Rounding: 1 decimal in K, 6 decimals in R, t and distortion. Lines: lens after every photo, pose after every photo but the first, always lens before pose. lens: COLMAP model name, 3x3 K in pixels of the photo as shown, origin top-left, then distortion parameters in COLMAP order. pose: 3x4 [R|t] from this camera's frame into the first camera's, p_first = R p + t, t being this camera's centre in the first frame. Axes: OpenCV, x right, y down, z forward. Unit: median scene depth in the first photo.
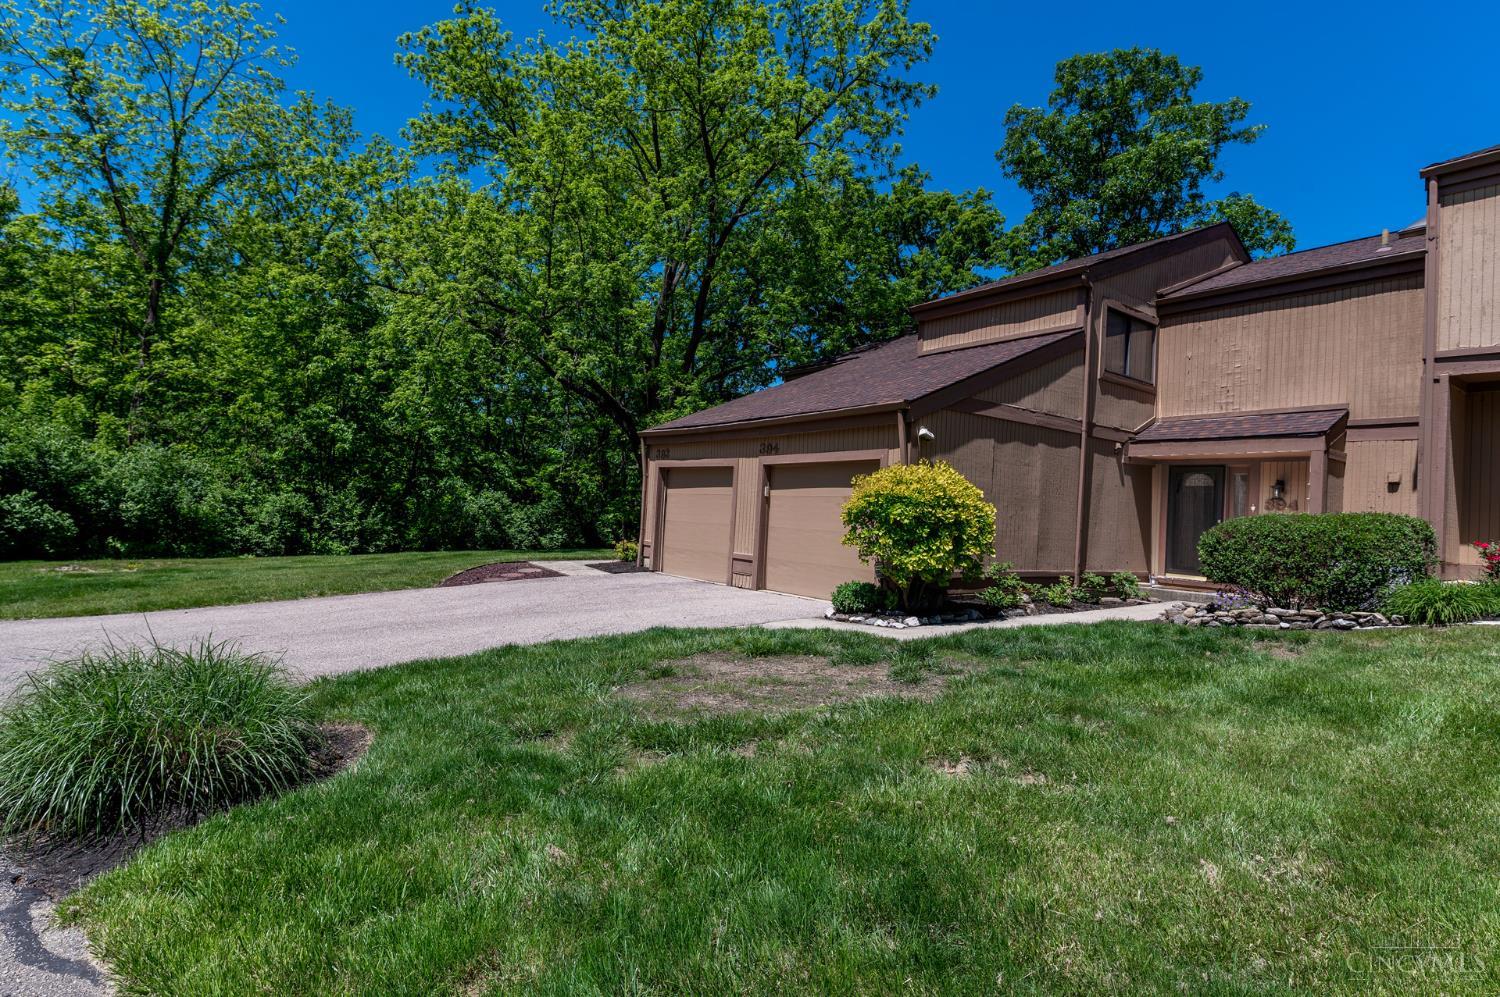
lens RADIAL K [[817.8, 0, 748.1], [0, 817.8, 492.7], [0, 0, 1]] dist [-0.030557, -0.000413]
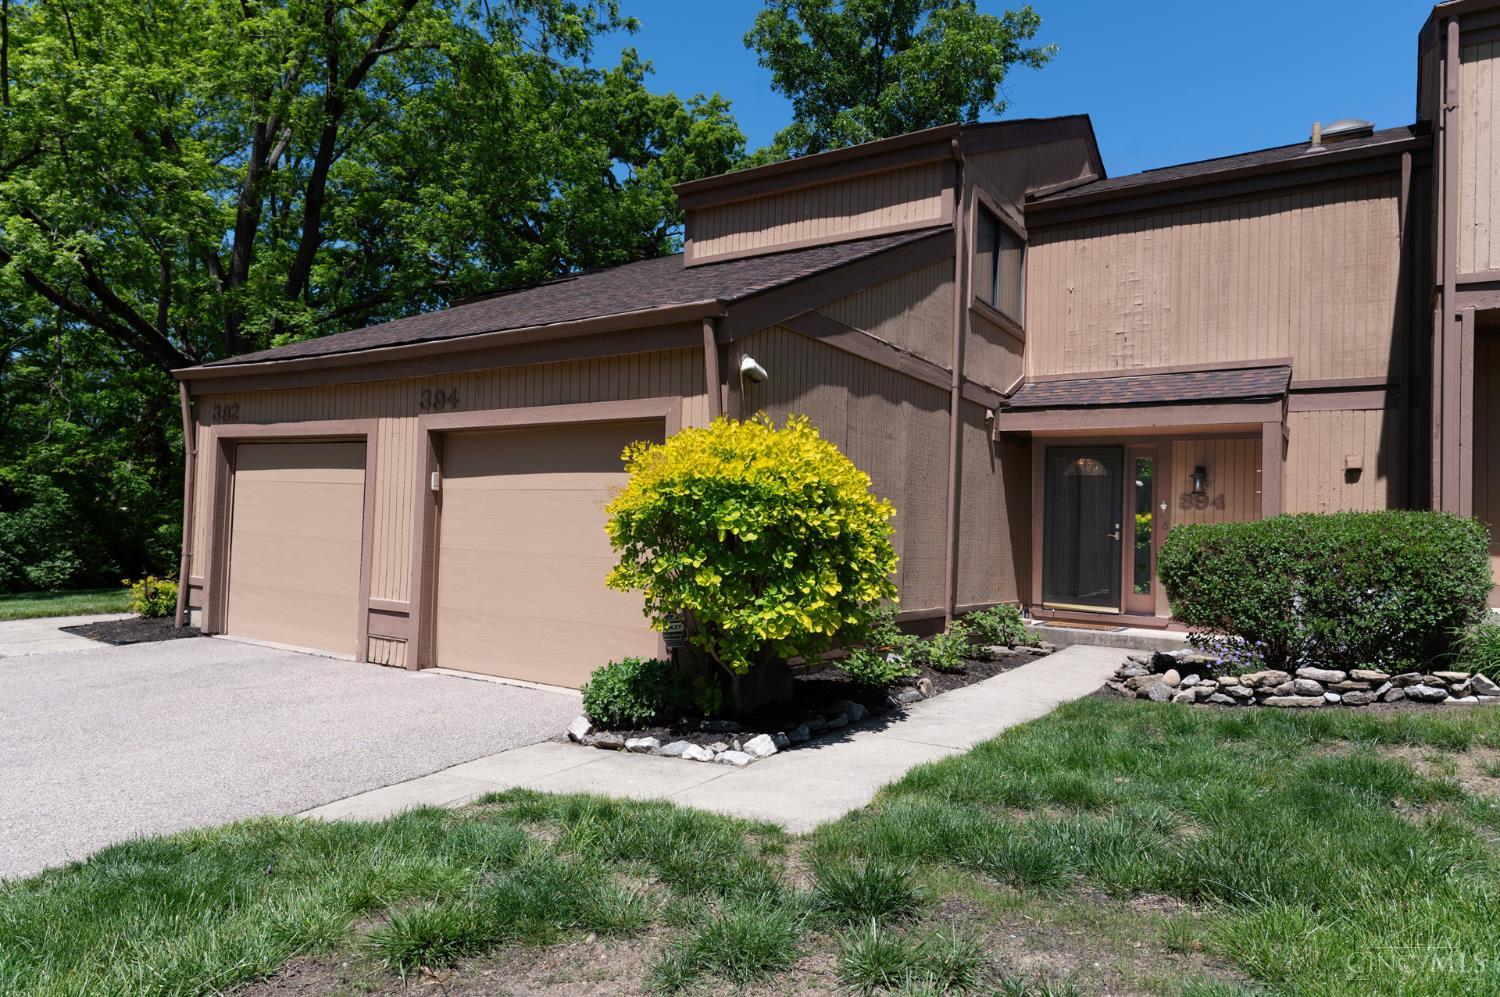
lens RADIAL K [[949.9, 0, 729.3], [0, 949.9, 523.6], [0, 0, 1]] dist [0.016762, 0.002194]
pose [[0.945870, -0.012881, 0.324289, 0.002591], [0.003100, 0.999525, 0.030660, 0.007575], [-0.324530, -0.027995, 0.945461, 0.351620]]
